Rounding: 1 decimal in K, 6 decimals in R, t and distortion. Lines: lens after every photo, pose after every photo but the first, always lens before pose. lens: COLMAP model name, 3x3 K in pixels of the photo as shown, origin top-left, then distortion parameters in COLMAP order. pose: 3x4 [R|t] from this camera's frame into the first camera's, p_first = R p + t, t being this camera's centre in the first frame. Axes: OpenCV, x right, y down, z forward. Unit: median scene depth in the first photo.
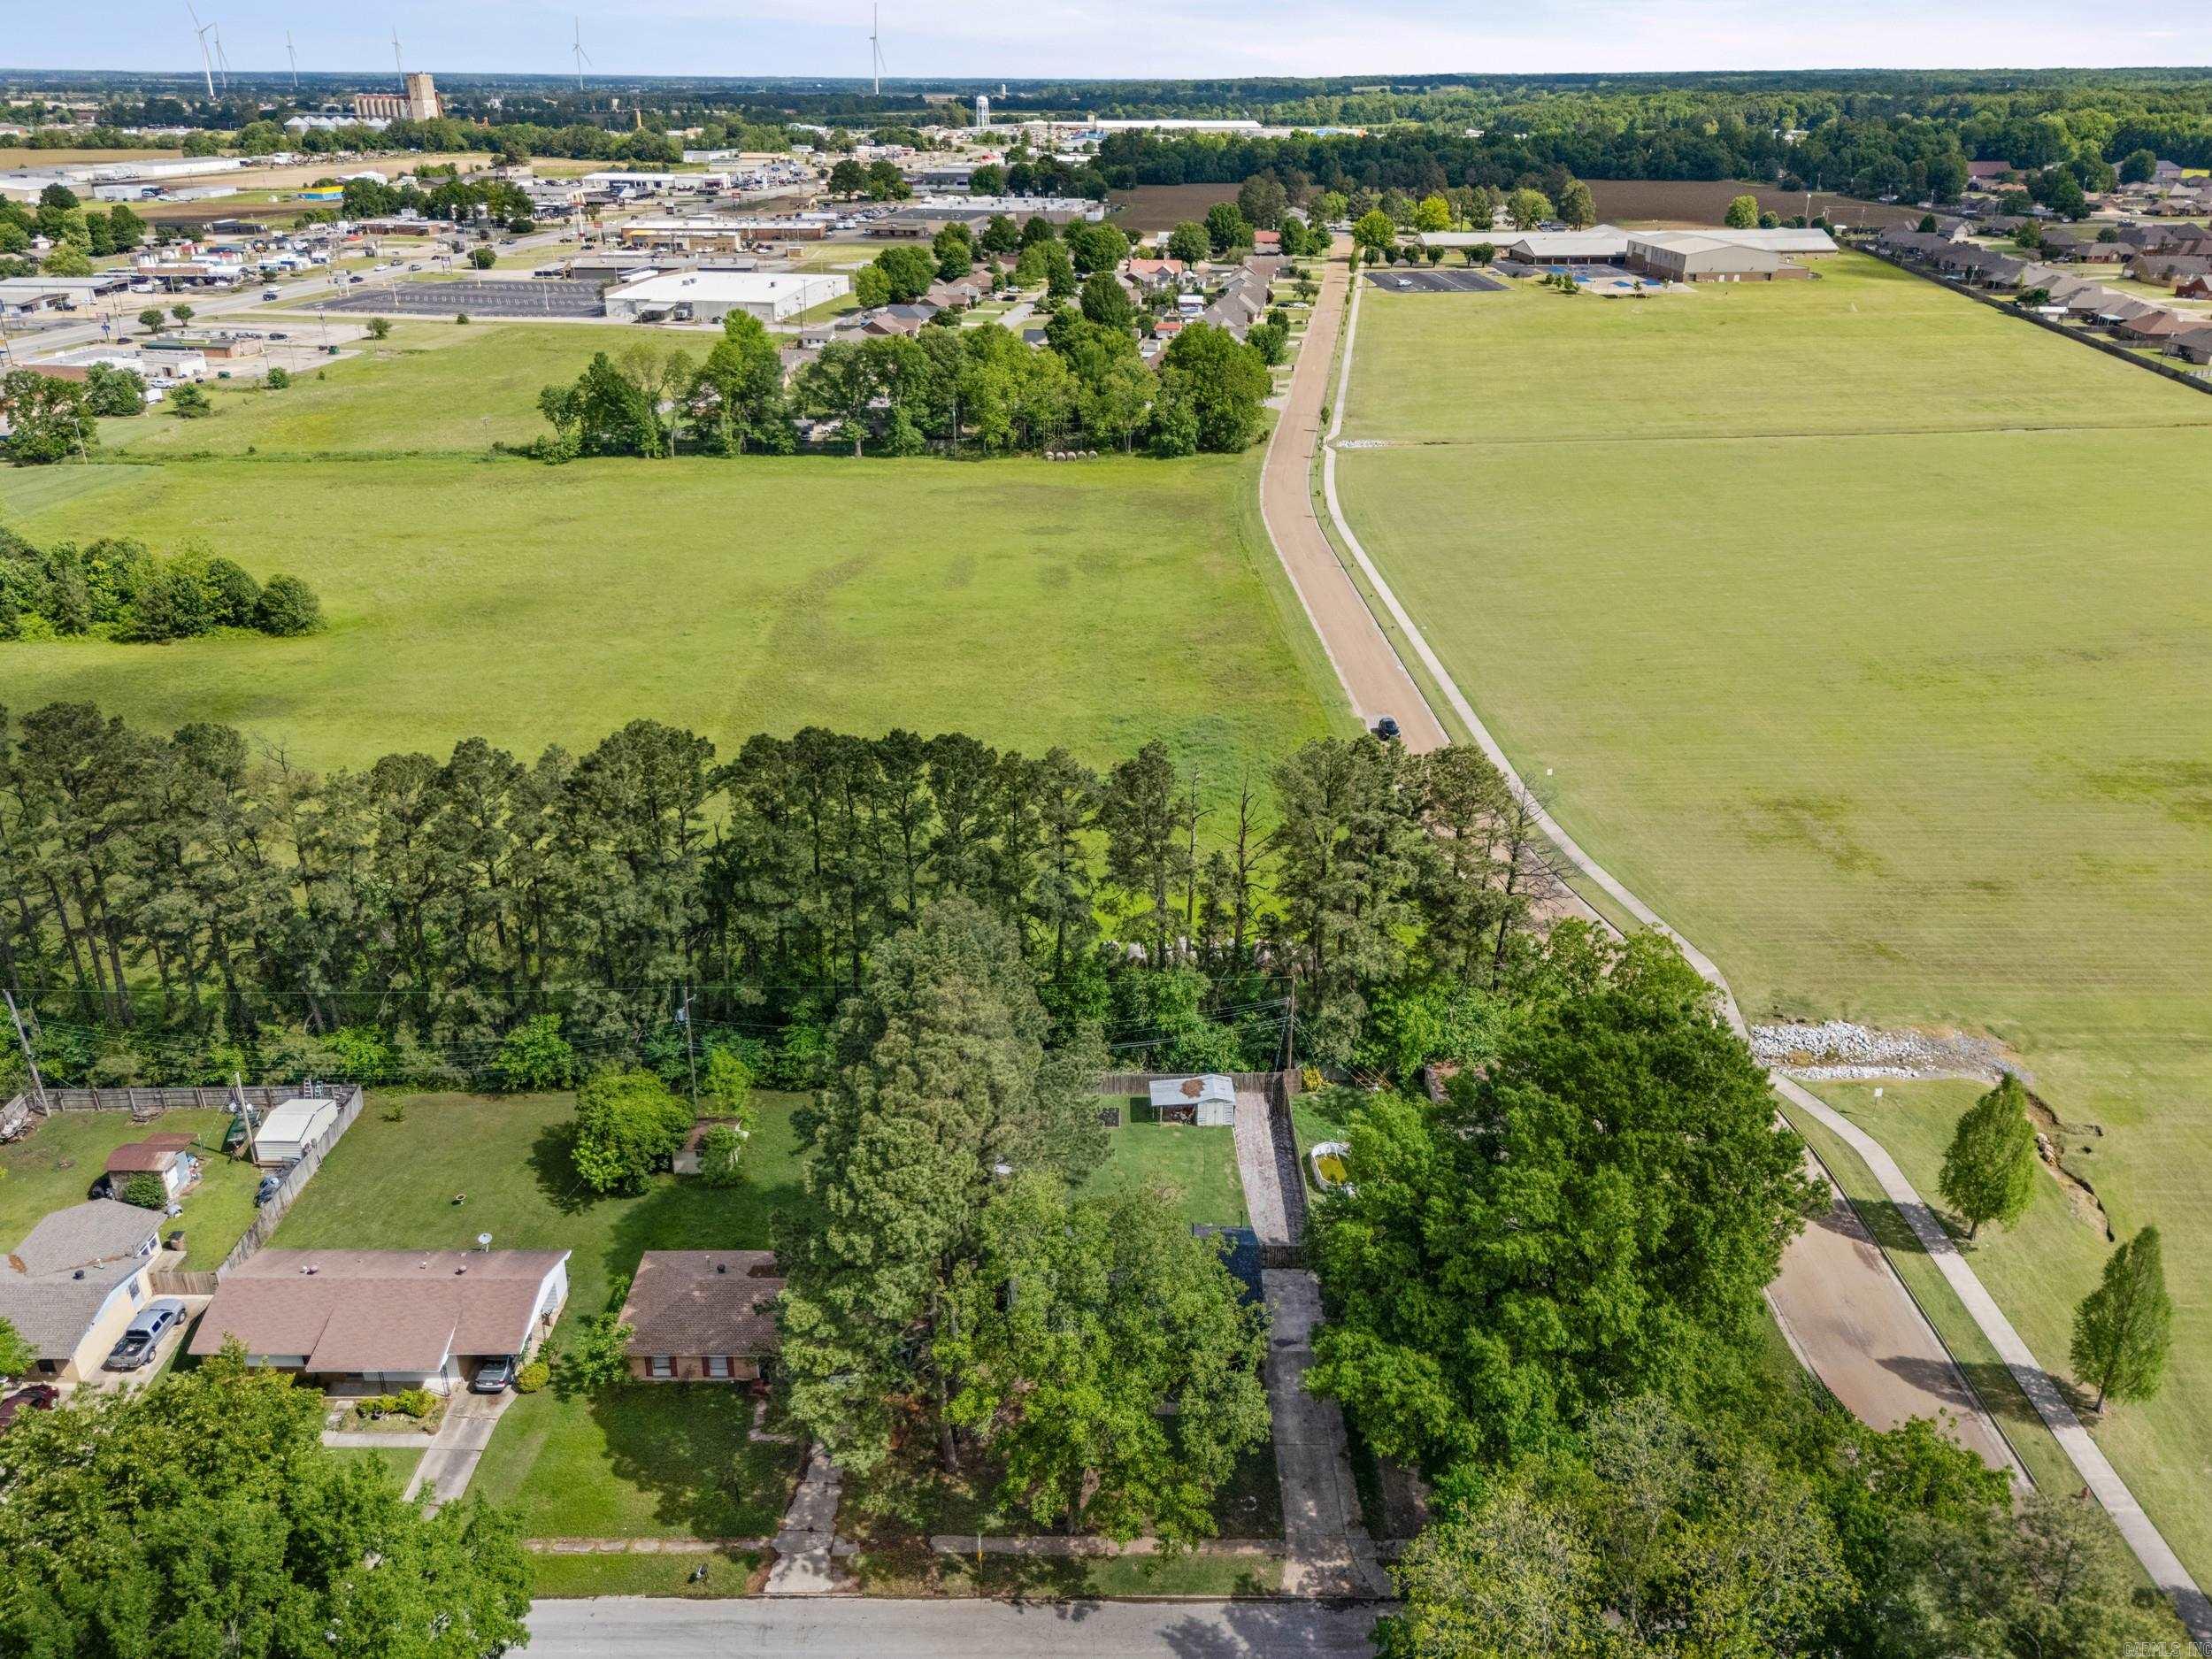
lens RADIAL K [[1646.4, 0, 1114.3], [0, 1646.4, 838.1], [0, 0, 1]] dist [0.062744, -0.053094]
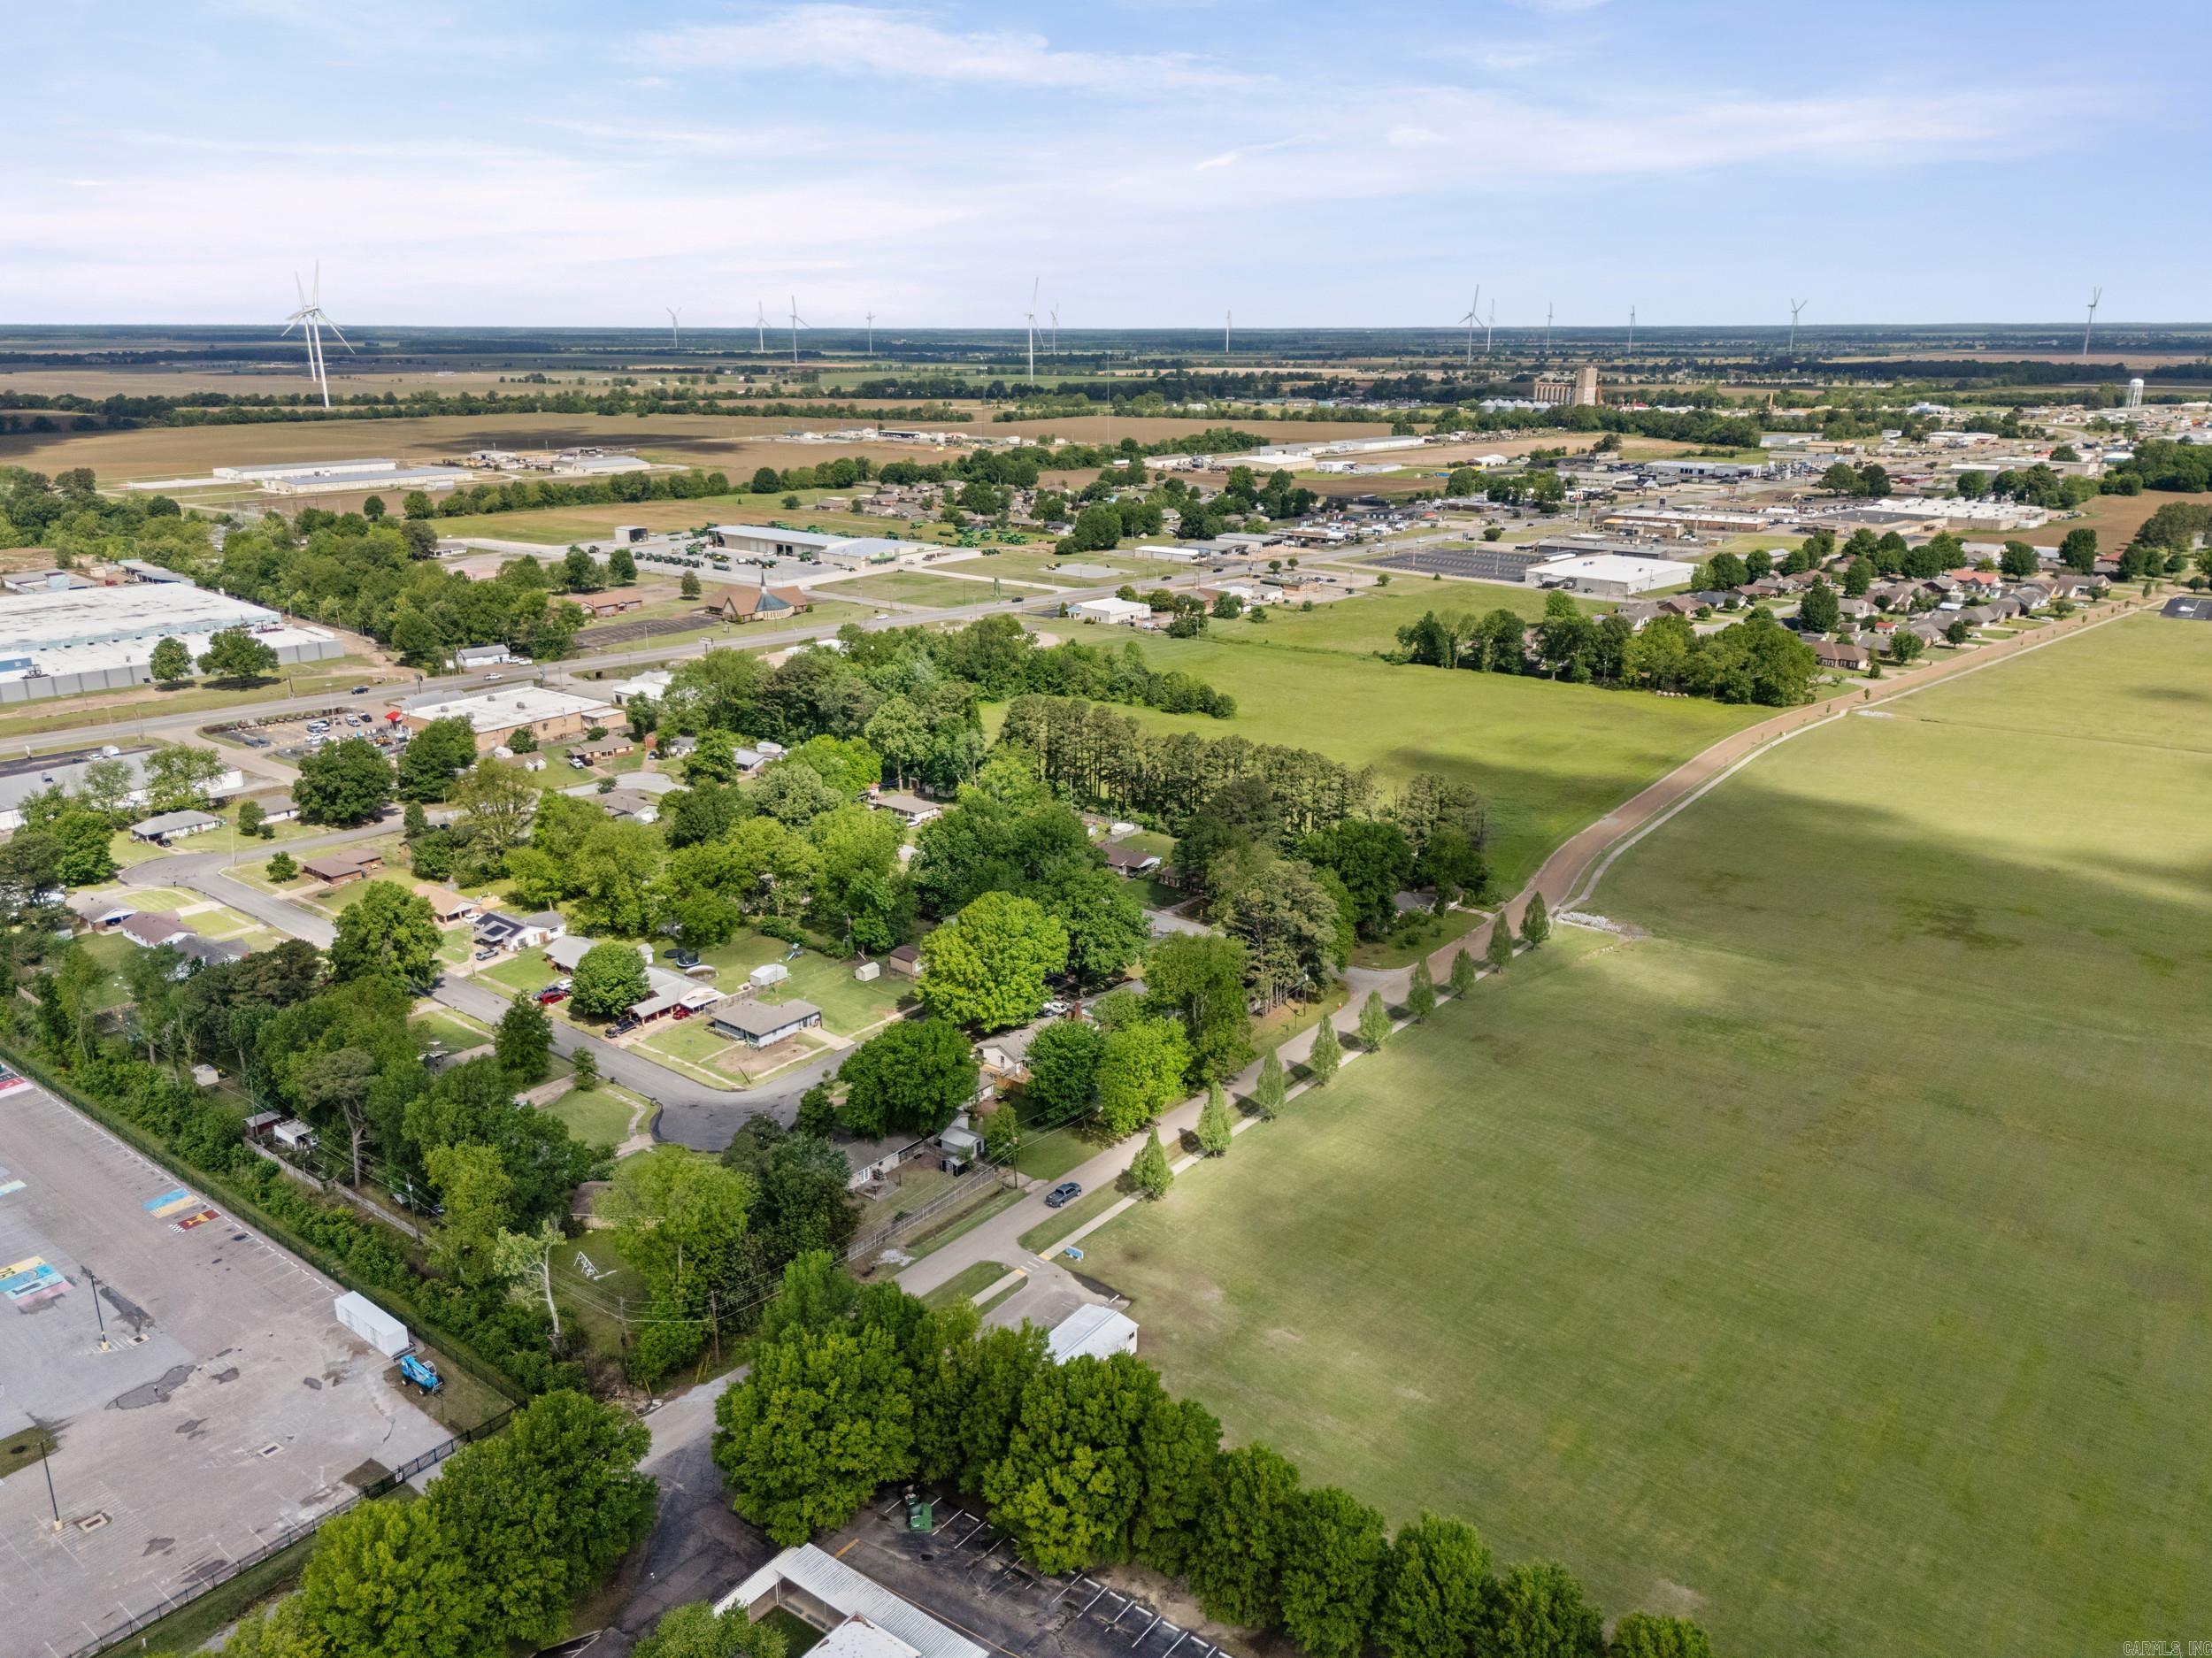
lens RADIAL K [[1646.3, 0, 1098.0], [0, 1646.3, 843.4], [0, 0, 1]] dist [0.062744, -0.053094]
pose [[0.772148, 0.185925, -0.607634, 0.578549], [-0.258657, 0.965395, -0.033294, 0.121036], [0.580417, 0.182877, 0.793519, -0.649425]]
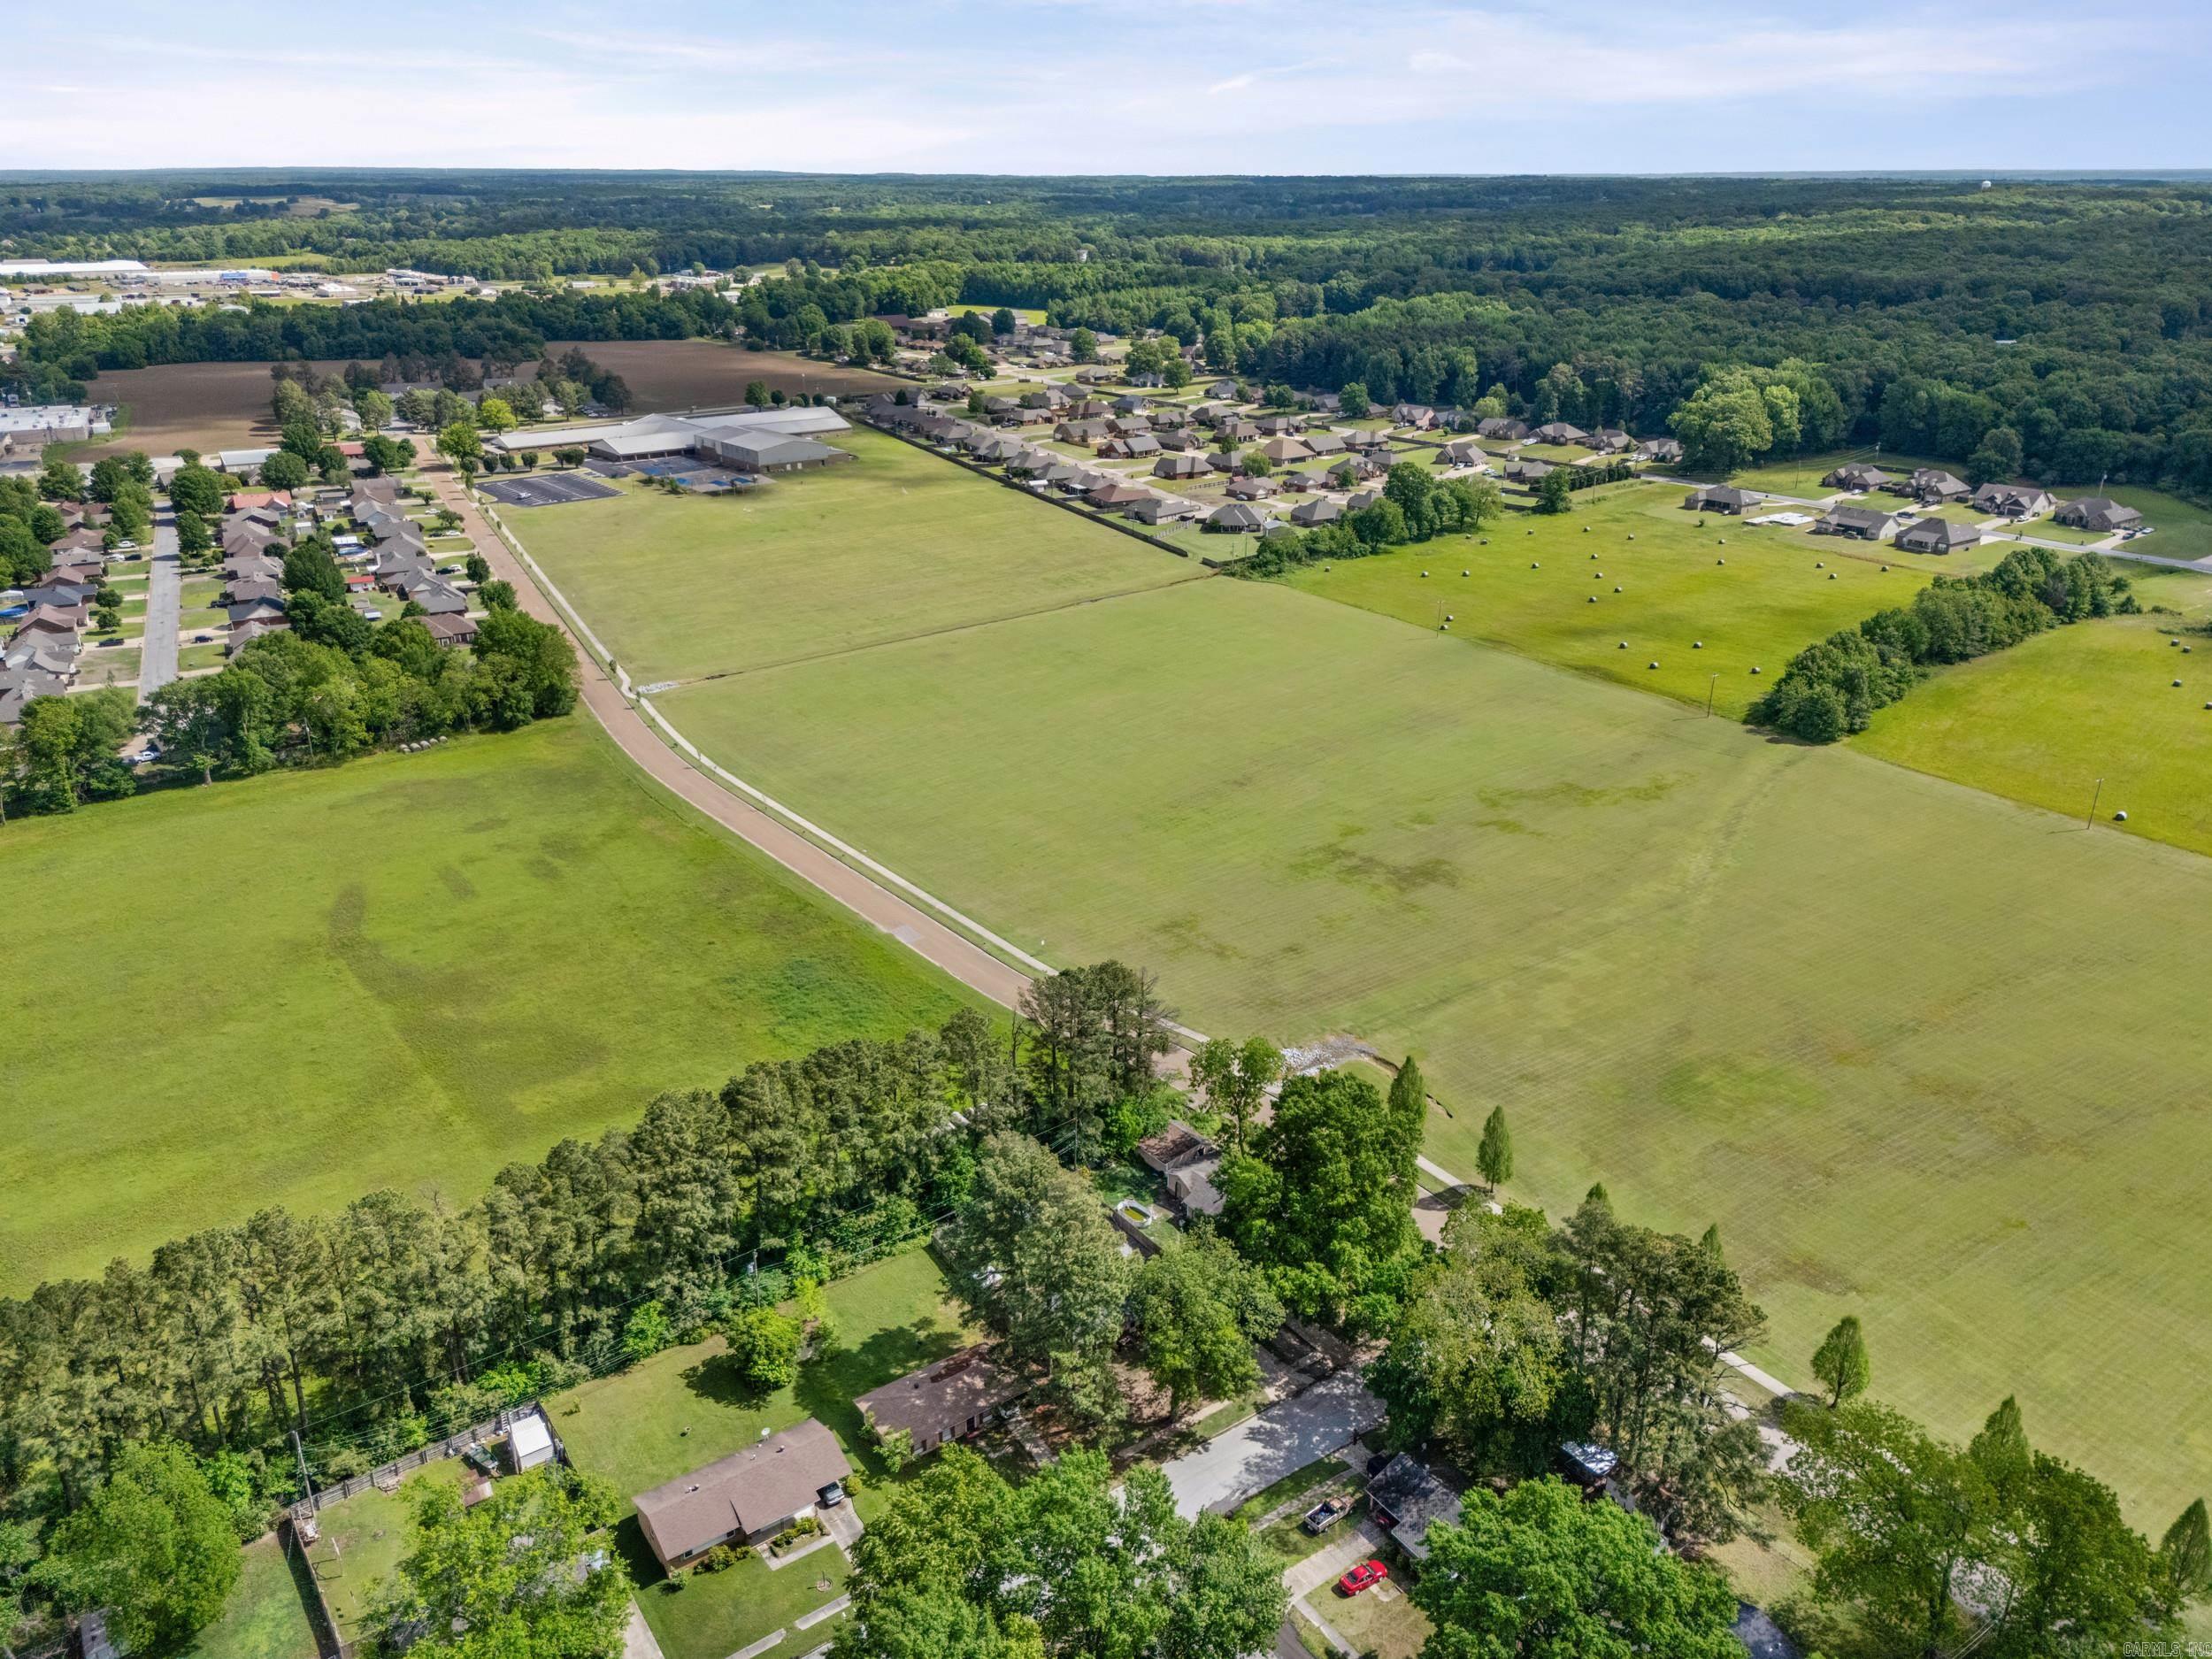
lens RADIAL K [[1646.4, 0, 1100.2], [0, 1646.4, 818.7], [0, 0, 1]] dist [0.062744, -0.053094]
pose [[0.813120, -0.214418, 0.541166, -0.276342], [0.242695, 0.969904, 0.019632, -0.092972], [-0.529089, 0.115375, 0.840686, -0.191554]]
